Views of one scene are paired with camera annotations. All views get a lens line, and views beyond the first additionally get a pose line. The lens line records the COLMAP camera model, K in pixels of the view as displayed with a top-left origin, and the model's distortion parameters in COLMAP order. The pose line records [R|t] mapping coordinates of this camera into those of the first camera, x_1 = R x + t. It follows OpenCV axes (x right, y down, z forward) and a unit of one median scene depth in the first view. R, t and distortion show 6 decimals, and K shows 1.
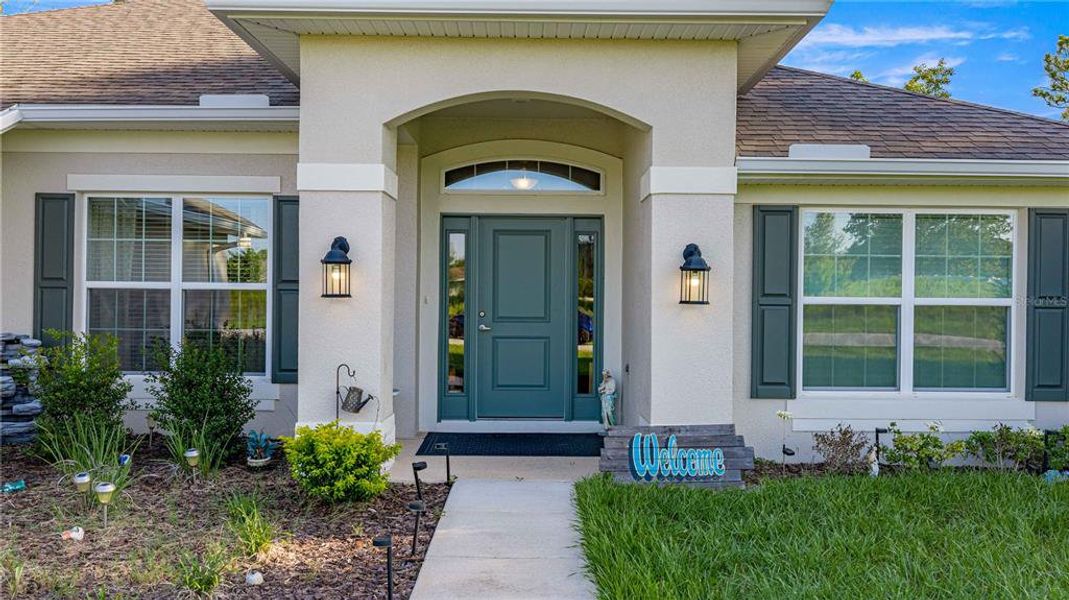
lens RADIAL K [[888.1, 0, 534.5], [0, 888.1, 300.0], [0, 0, 1]] dist [-0.003739, -0.002385]
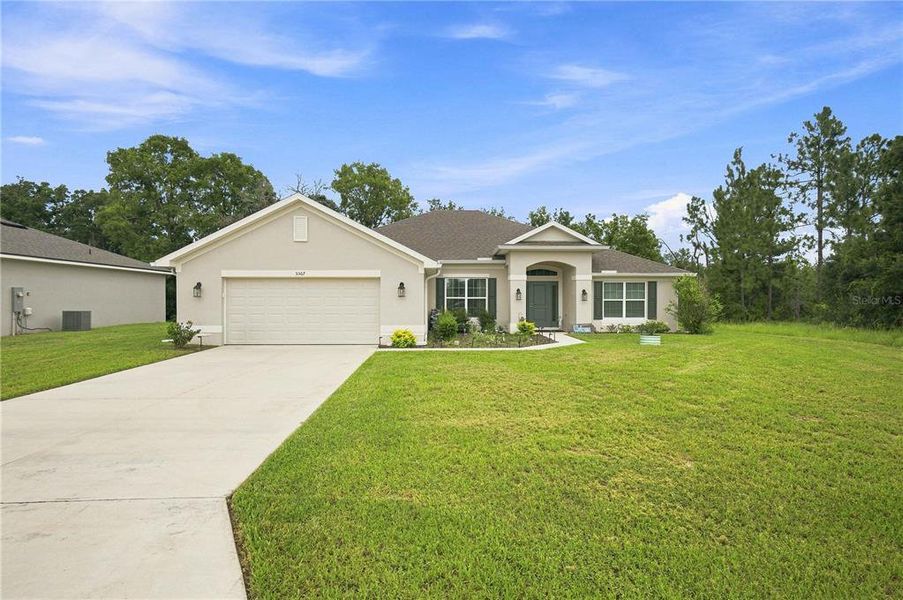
lens RADIAL K [[469.9, 0, 451.5], [0, 469.9, 300.0], [0, 0, 1]] dist [0.000012, 0.000641]
pose [[0.999727, -0.008418, 0.021809, -0.641093], [0.008410, 0.999965, 0.000427, -0.007826], [-0.021812, -0.000243, 0.999762, -1.706242]]
